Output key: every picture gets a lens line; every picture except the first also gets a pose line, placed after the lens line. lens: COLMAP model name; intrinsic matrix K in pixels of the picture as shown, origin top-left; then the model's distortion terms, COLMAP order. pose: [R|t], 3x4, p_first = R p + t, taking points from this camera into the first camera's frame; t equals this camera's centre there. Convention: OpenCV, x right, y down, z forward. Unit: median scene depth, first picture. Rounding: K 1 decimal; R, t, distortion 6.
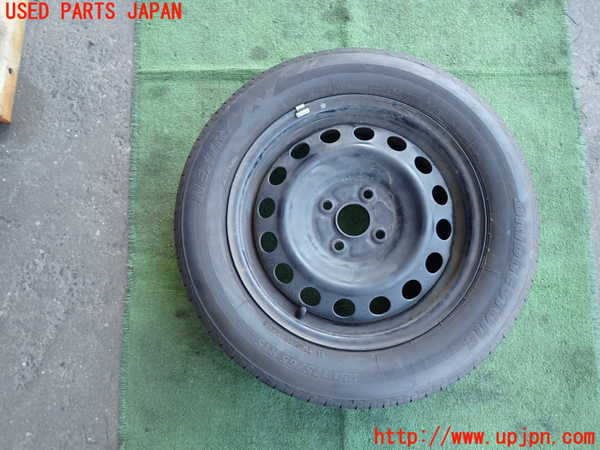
lens RADIAL K [[448.8, 0, 301.0], [0, 448.8, 226.2], [0, 0, 1]] dist [0.037034, -0.013538]
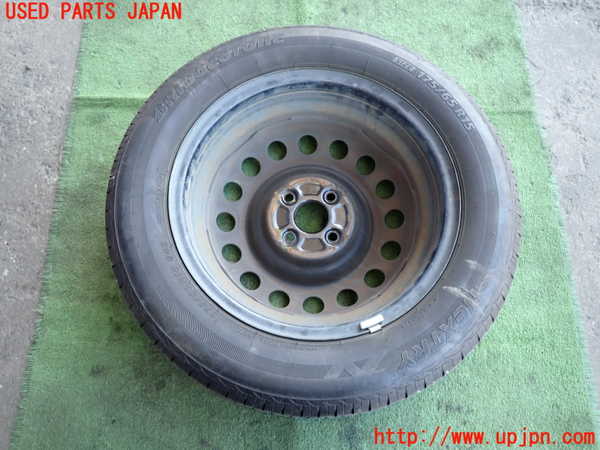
lens RADIAL K [[448.8, 0, 300.3], [0, 448.8, 227.7], [0, 0, 1]] dist [0.037034, -0.013538]
pose [[0.998717, 0.016545, 0.047861, 0.056928], [-0.007985, 0.984751, -0.173784, 0.077967], [-0.050006, 0.173179, 0.983620, 0.130930]]
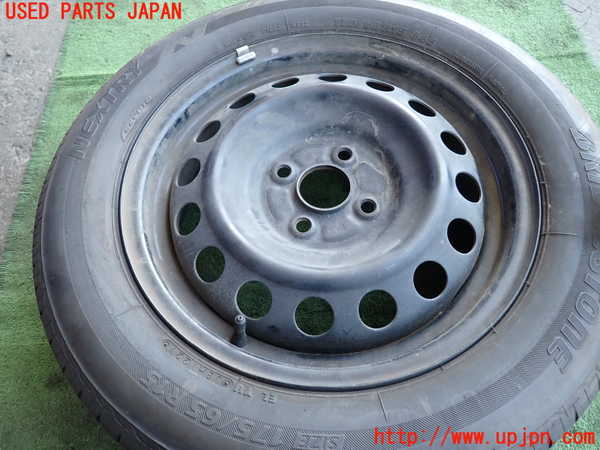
lens RADIAL K [[448.8, 0, 300.5], [0, 448.8, 224.0], [0, 0, 1]] dist [0.037034, -0.013538]
pose [[0.999119, -0.041933, 0.001593, 0.068637], [0.039774, 0.934218, -0.354477, 0.226559], [0.013376, 0.354228, 0.935063, 0.362401]]
